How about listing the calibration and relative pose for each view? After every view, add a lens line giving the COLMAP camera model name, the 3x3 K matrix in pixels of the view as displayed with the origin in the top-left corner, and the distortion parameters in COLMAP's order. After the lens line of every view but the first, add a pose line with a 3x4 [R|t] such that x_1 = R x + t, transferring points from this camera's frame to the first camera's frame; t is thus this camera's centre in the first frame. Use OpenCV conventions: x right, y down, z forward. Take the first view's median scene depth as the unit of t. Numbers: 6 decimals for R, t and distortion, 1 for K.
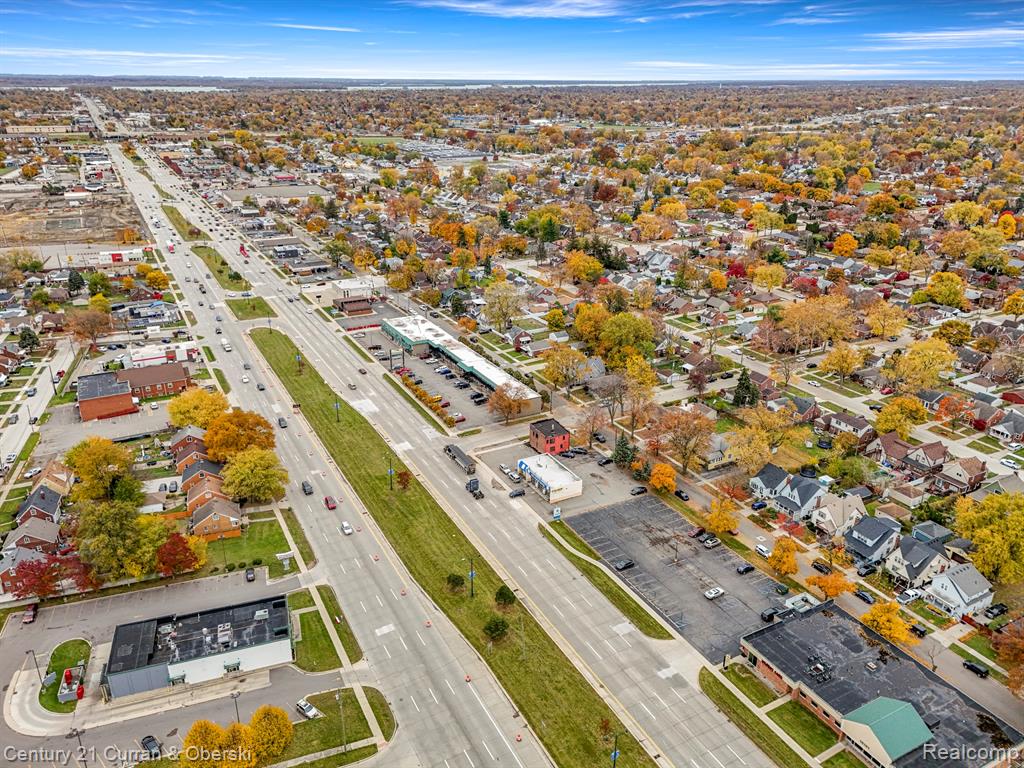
lens RADIAL K [[746.3, 0, 508.7], [0, 746.3, 380.3], [0, 0, 1]] dist [0.069888, -0.063786]
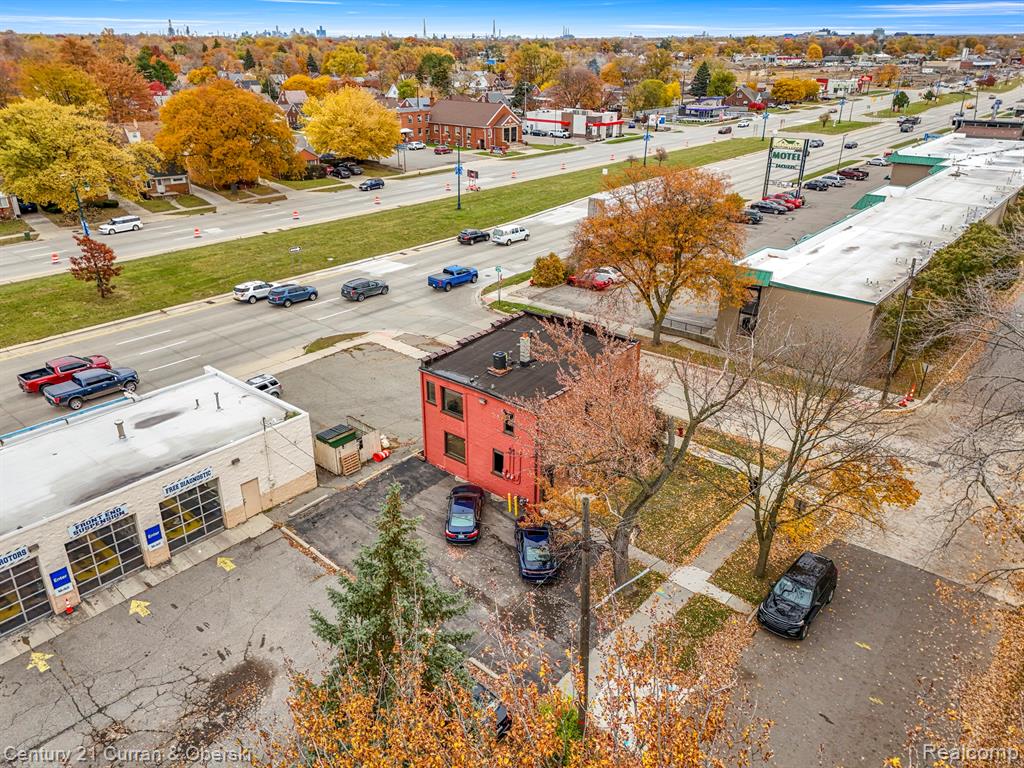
lens RADIAL K [[746.3, 0, 508.7], [0, 746.3, 380.3], [0, 0, 1]] dist [0.069888, -0.063786]
pose [[0.361440, 0.372926, -0.854569, 0.208775], [-0.339313, 0.906294, 0.251986, 0.024535], [0.868463, 0.198889, 0.454109, 0.890308]]
